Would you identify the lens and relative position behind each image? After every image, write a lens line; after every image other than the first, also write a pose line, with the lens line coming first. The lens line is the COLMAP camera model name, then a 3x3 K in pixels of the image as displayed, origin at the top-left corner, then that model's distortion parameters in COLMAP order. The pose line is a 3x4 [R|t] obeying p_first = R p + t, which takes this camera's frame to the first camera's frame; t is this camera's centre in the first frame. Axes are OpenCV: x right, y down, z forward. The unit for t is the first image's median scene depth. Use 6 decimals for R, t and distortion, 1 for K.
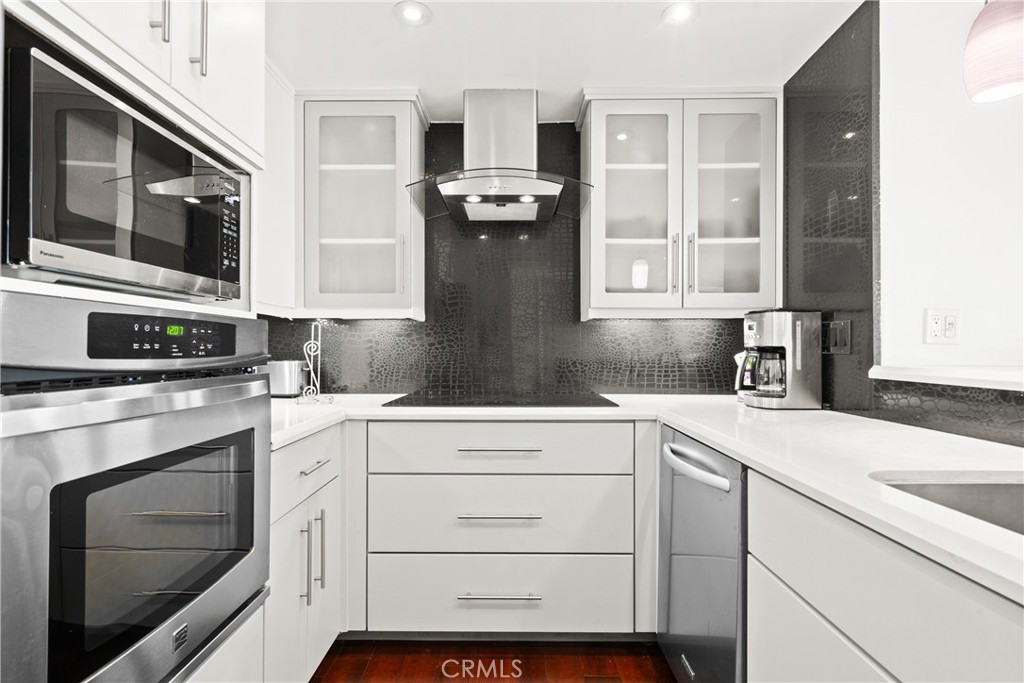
lens RADIAL K [[476.2, 0, 516.0], [0, 476.2, 384.1], [0, 0, 1]] dist [-0.000192, -0.000342]
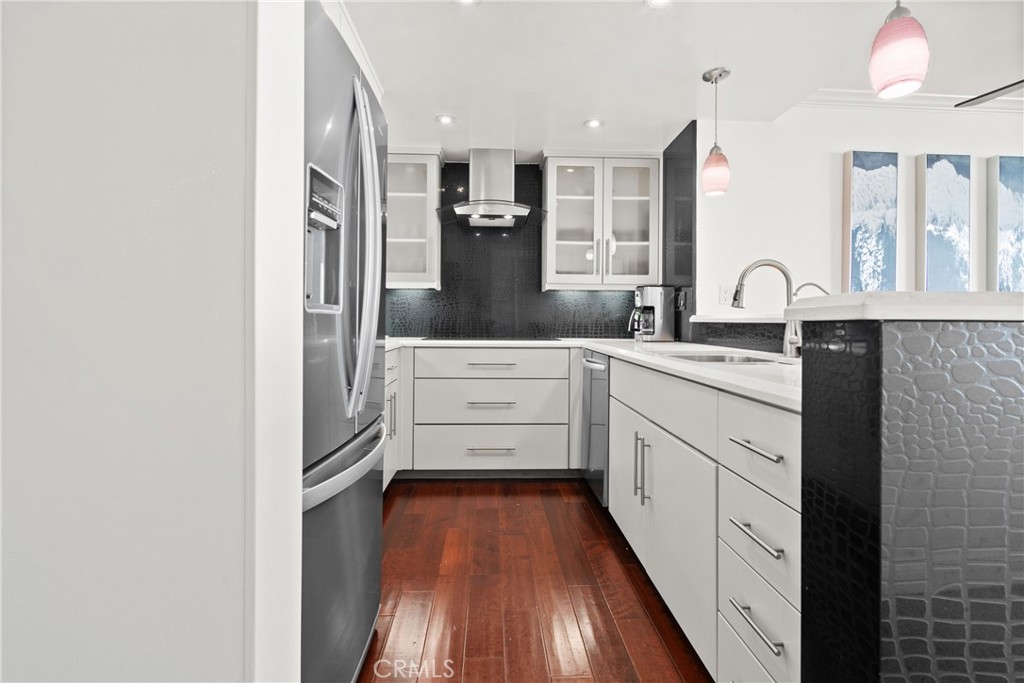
lens RADIAL K [[496.1, 0, 509.8], [0, 496.1, 327.2], [0, 0, 1]] dist [0.002035, 0.005356]
pose [[0.999353, 0.007906, 0.035099, -0.027209], [-0.005506, 0.997672, -0.067967, 0.104525], [-0.035555, 0.067730, 0.997070, -0.666463]]
